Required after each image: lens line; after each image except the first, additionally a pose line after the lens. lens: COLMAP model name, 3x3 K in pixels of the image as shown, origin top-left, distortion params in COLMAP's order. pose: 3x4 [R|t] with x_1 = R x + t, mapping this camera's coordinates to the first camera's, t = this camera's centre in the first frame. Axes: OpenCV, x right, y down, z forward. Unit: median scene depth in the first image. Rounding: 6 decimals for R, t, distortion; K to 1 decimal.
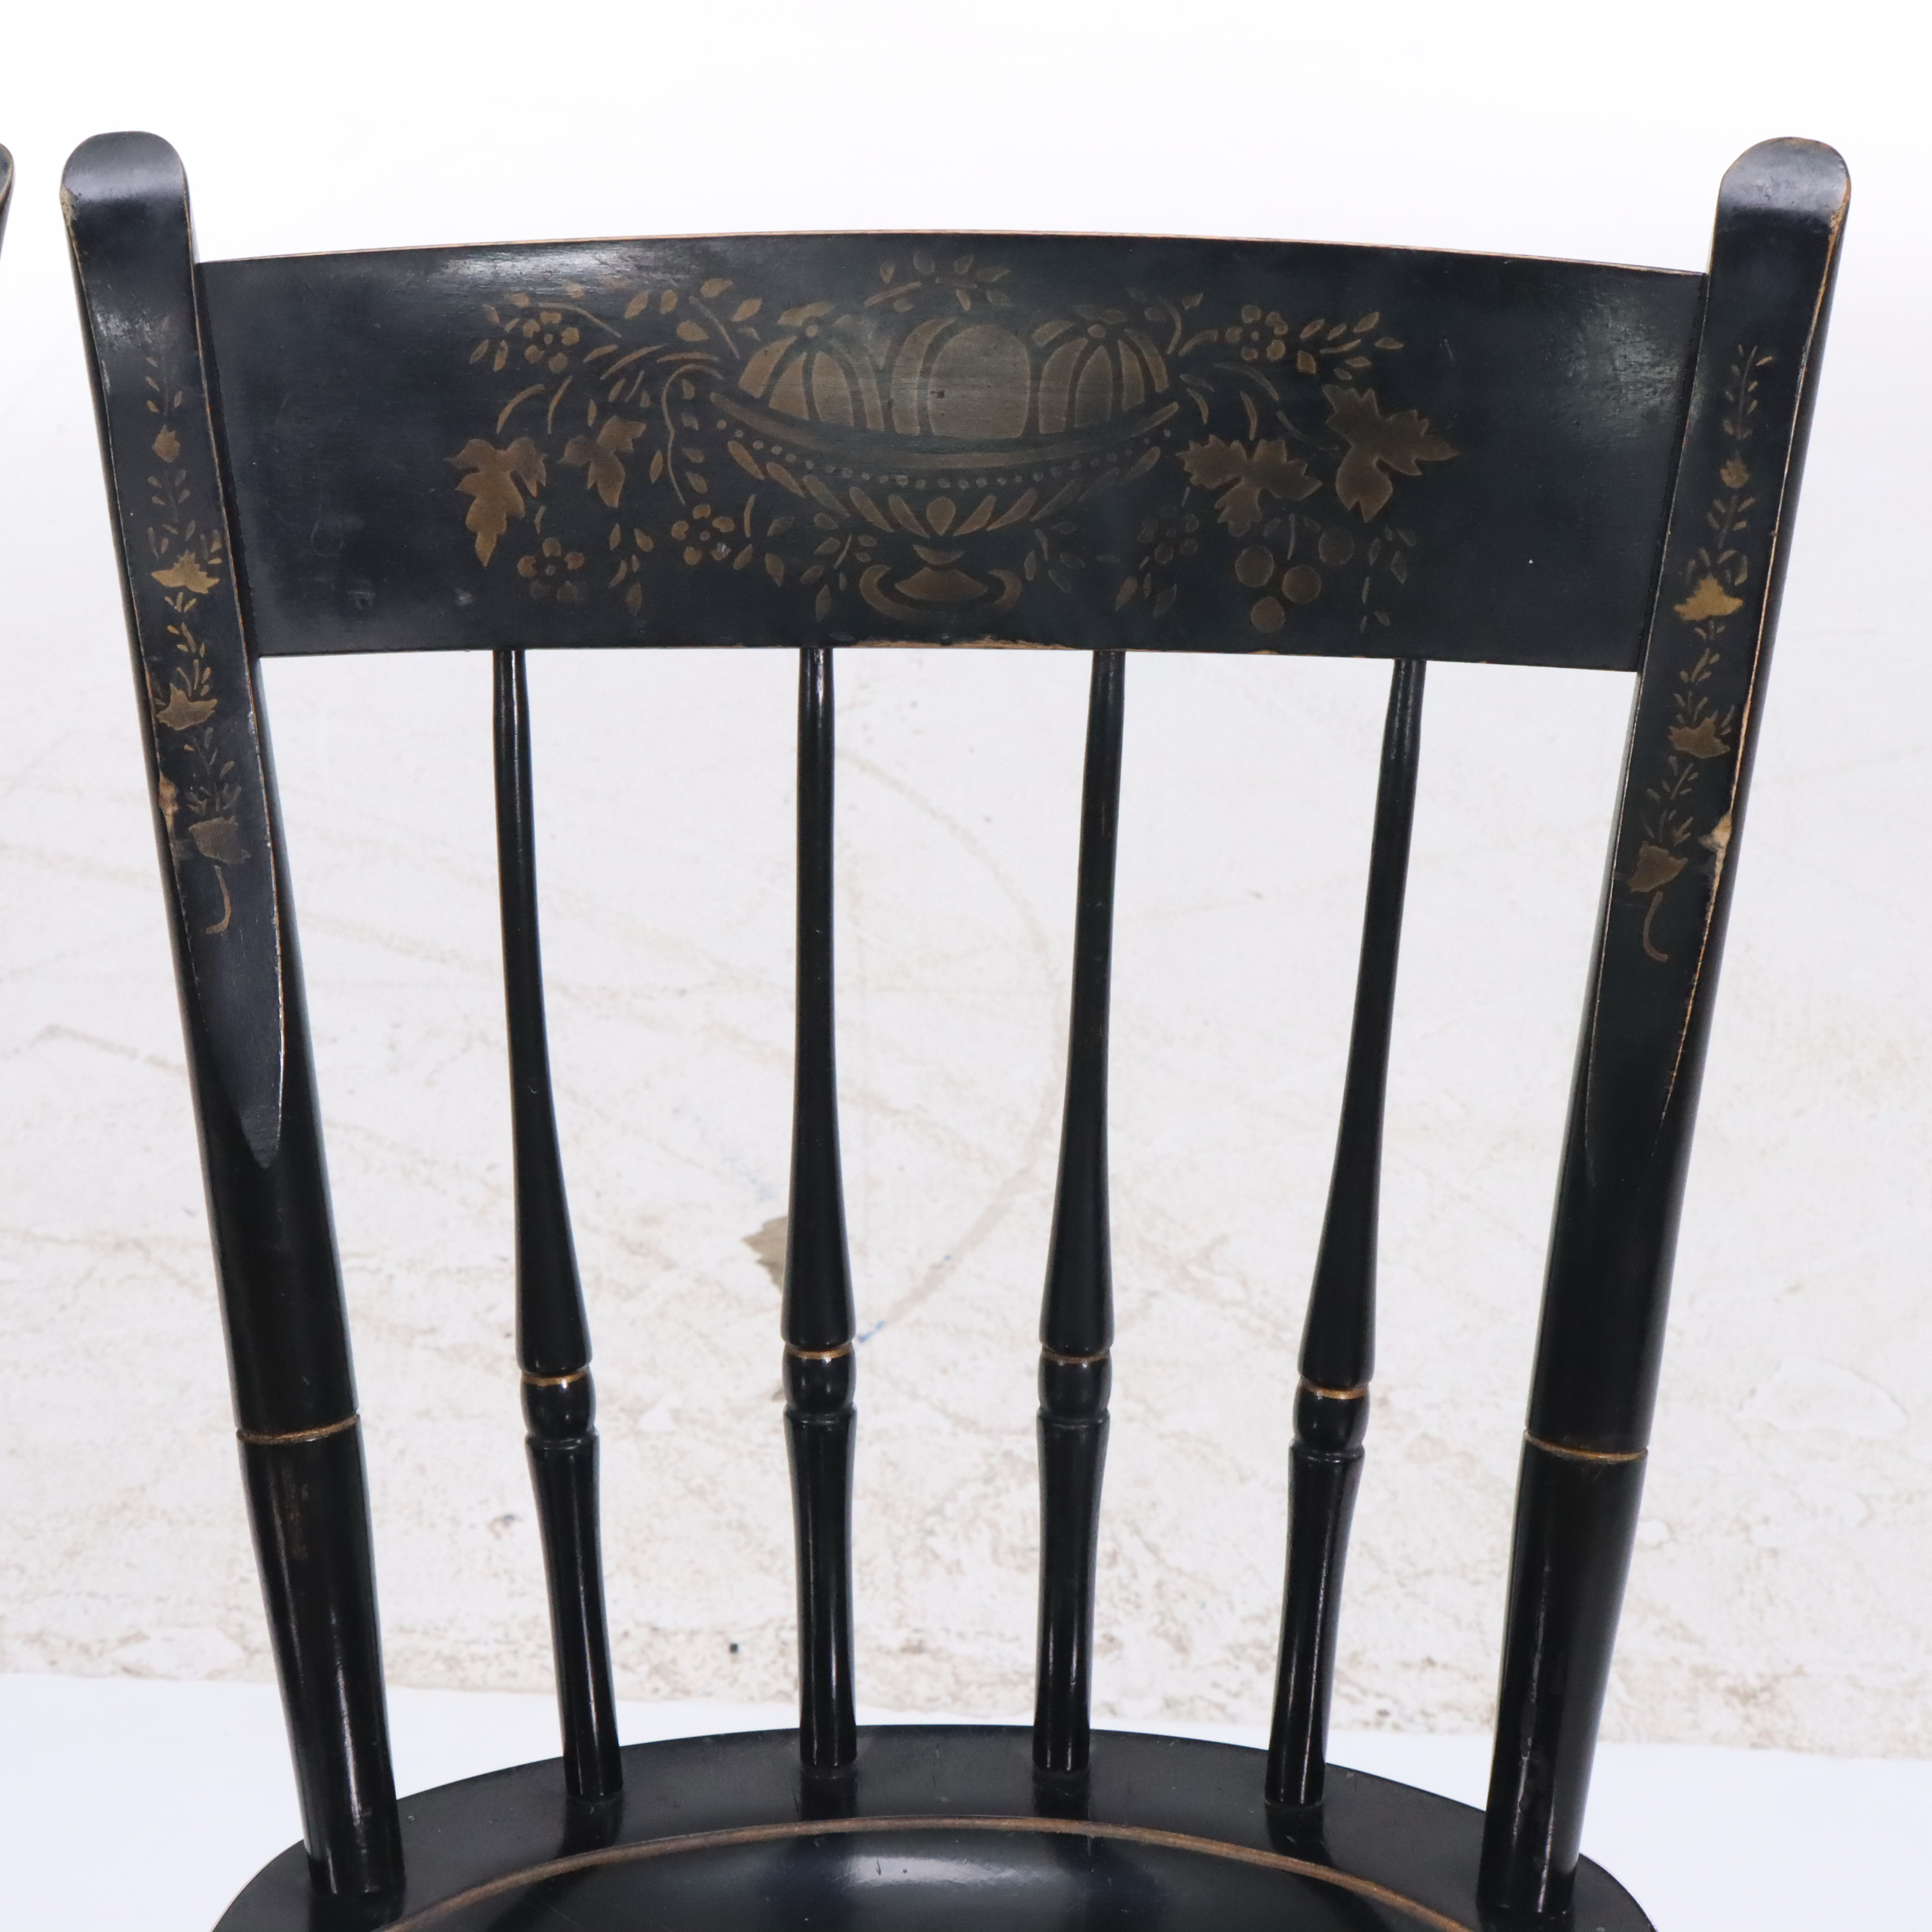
lens RADIAL K [[6330.4, 0, 969.2], [0, 6330.4, 966.3], [0, 0, 1]] dist [0.290342, 0.000000]
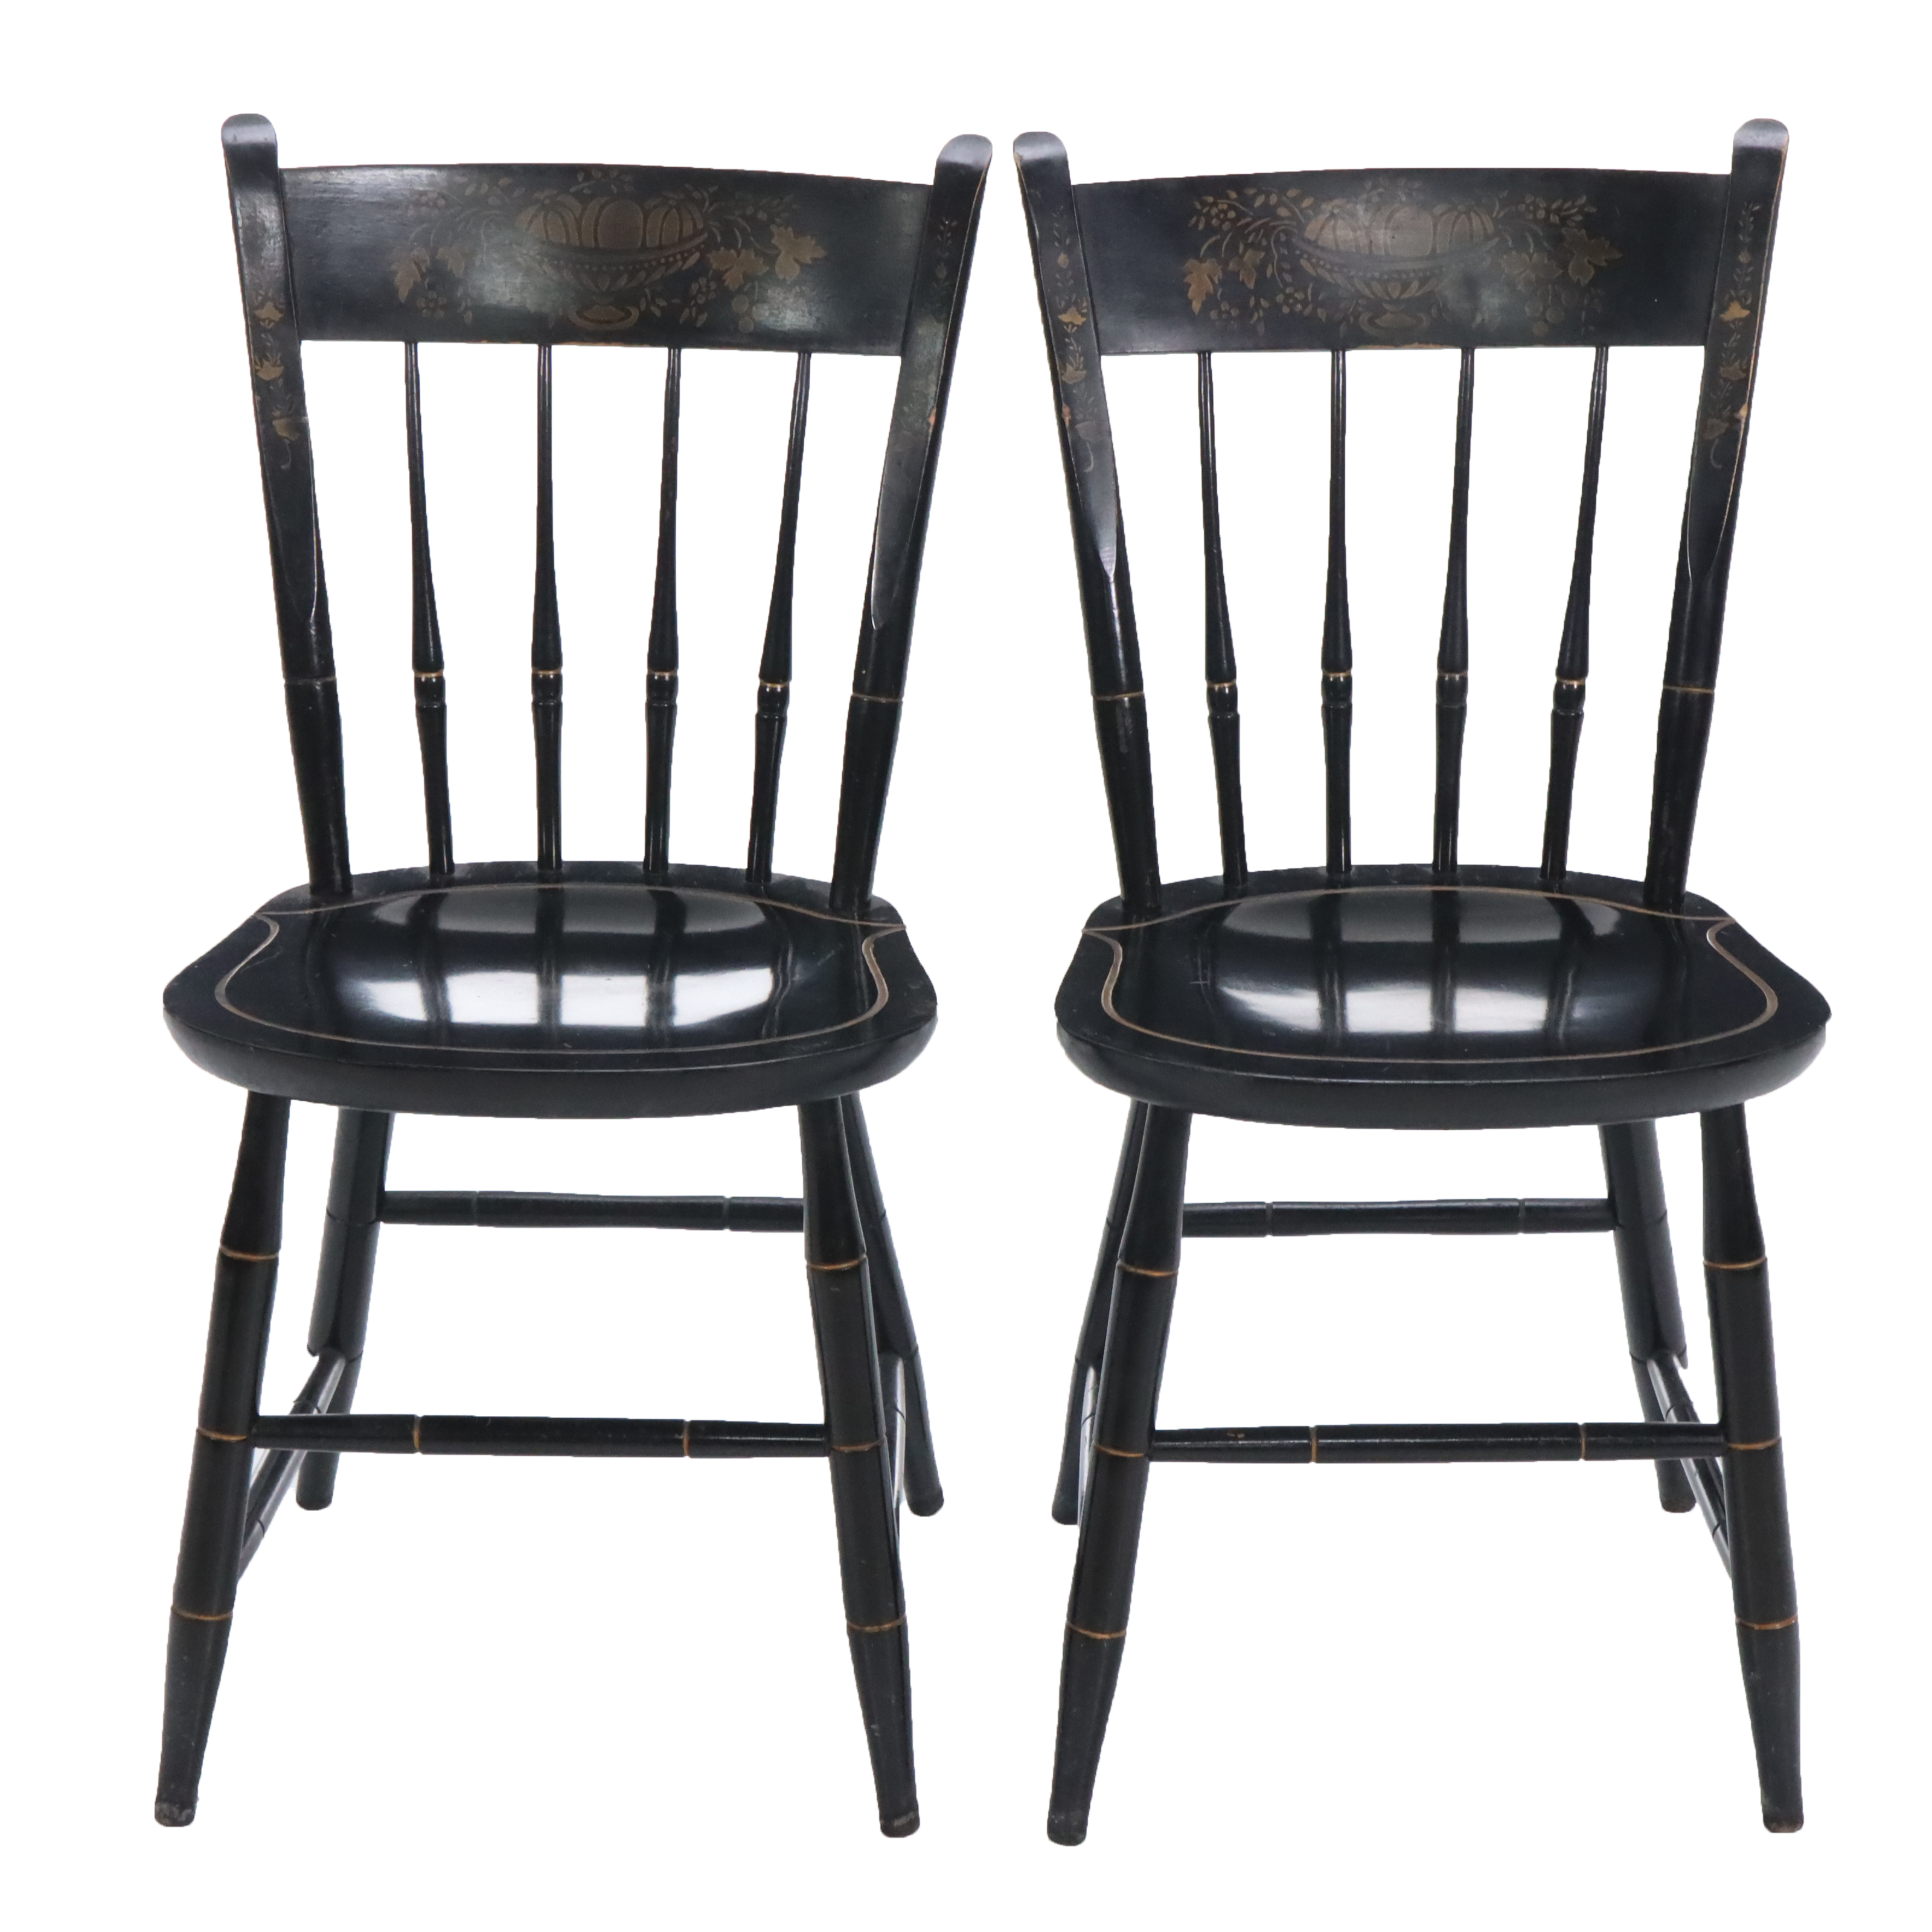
lens RADIAL K [[6330.4, 0, 963.7], [0, 6330.4, 966.2], [0, 0, 1]] dist [0.290342, 0.000000]
pose [[0.998991, -0.017950, 0.041160, -0.257886], [0.021514, 0.995900, -0.087865, 0.368912], [-0.039414, 0.088662, 0.995282, -1.248308]]
